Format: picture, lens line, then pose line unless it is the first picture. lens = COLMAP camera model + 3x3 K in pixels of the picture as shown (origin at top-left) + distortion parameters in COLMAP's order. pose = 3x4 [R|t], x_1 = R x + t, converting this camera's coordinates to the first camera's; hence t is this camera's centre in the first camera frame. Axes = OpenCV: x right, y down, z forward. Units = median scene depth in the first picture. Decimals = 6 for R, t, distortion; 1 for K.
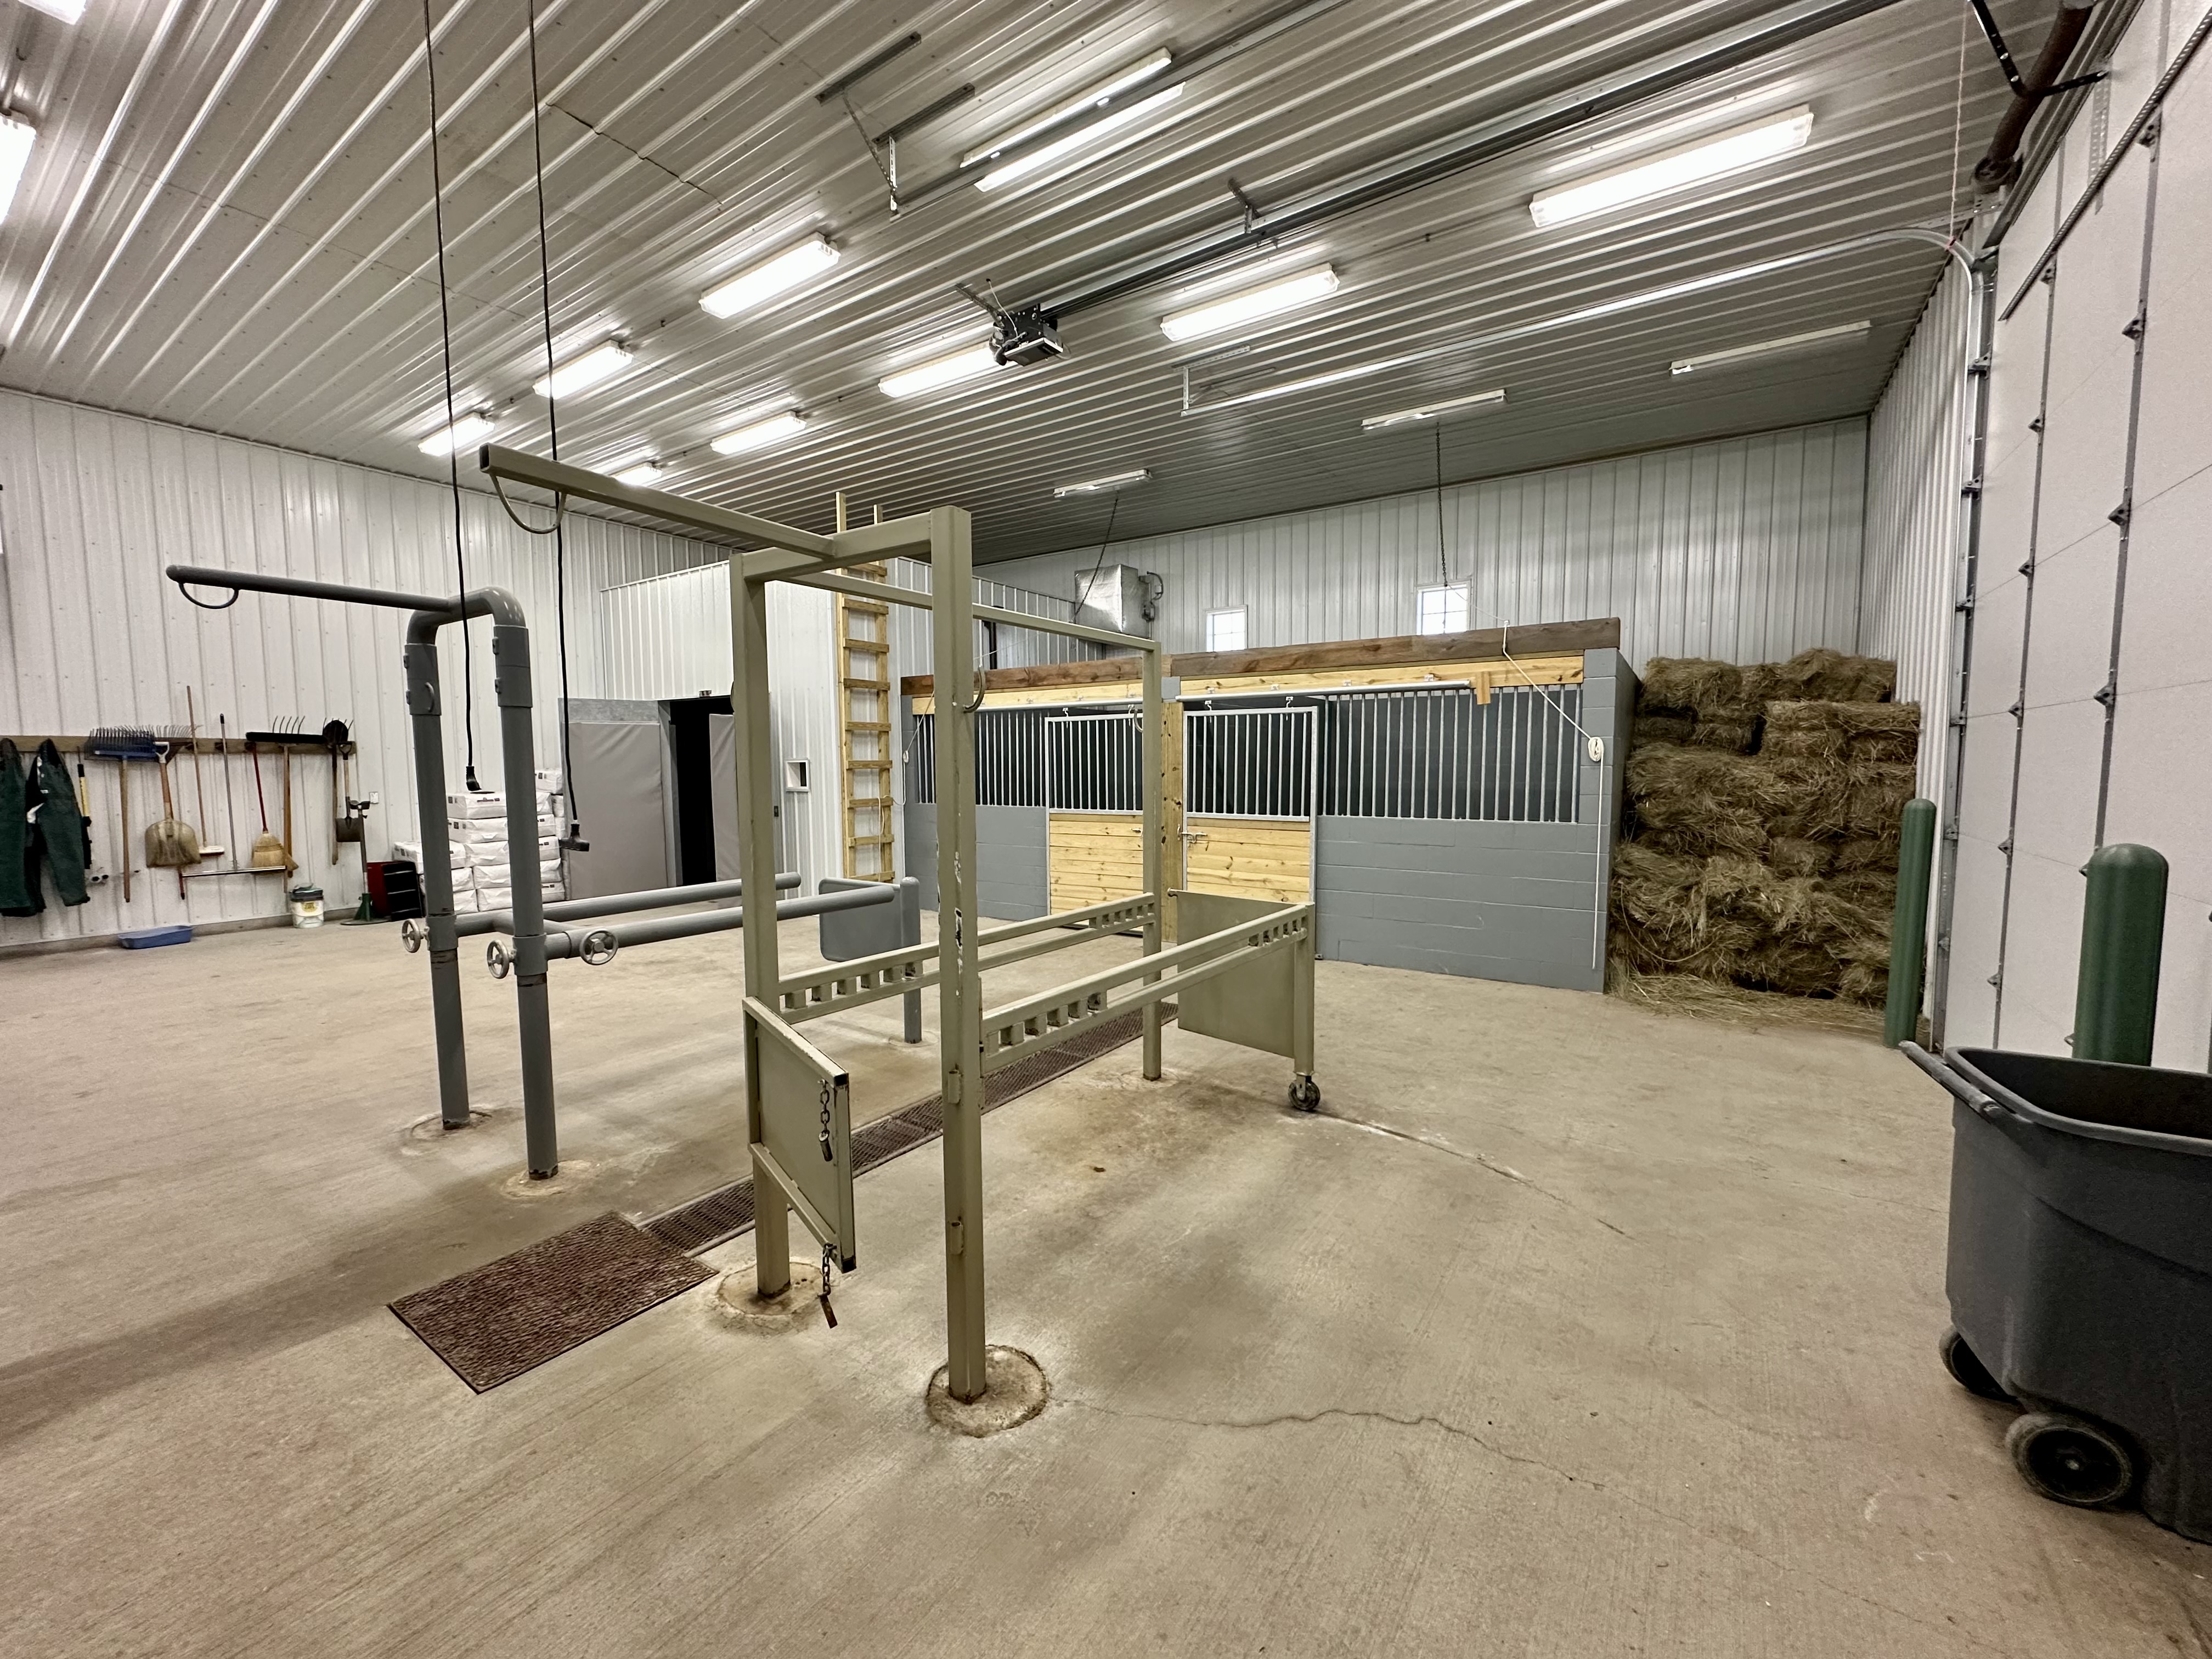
lens RADIAL K [[879.2, 0, 1100.5], [0, 879.2, 835.2], [0, 0, 1]] dist [-0.000271, 0.000321]
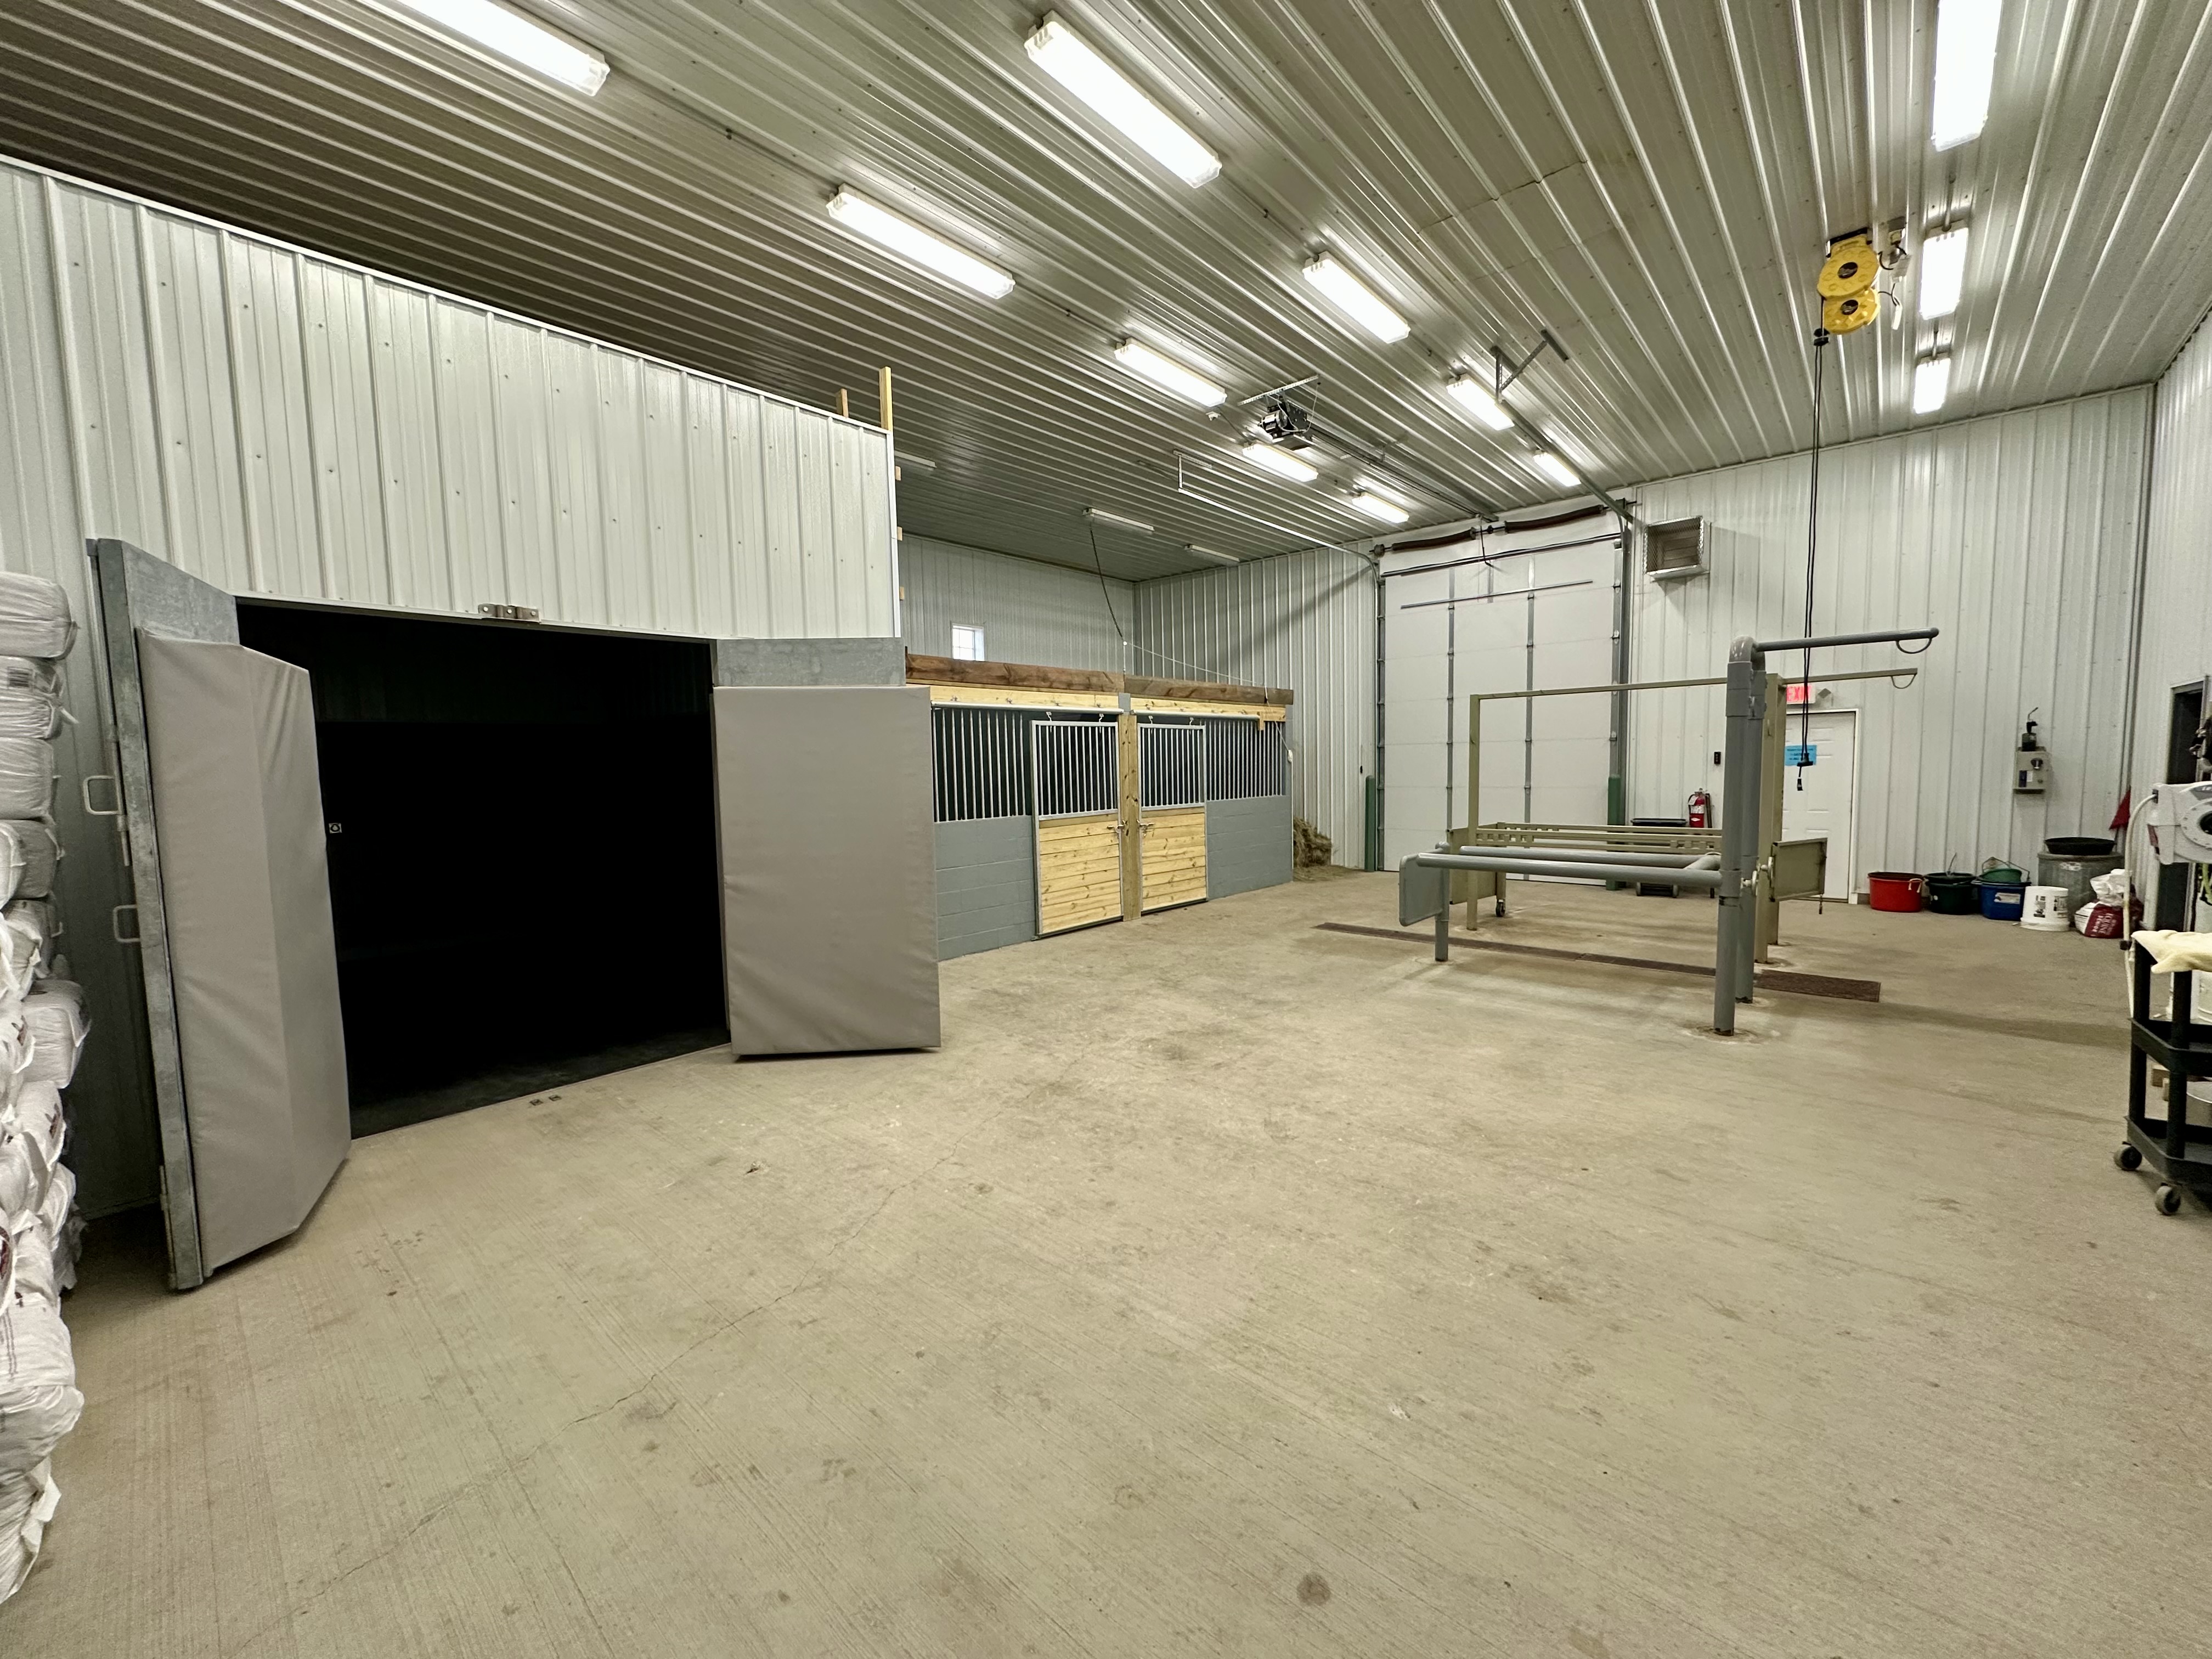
lens RADIAL K [[879.2, 0, 1109.9], [0, 879.2, 836.8], [0, 0, 1]] dist [-0.000271, 0.000321]
pose [[0.127585, -0.081736, 0.988454, -1.117757], [0.103313, 0.992272, 0.068717, -0.073909], [-0.986432, 0.093353, 0.135044, 0.898161]]
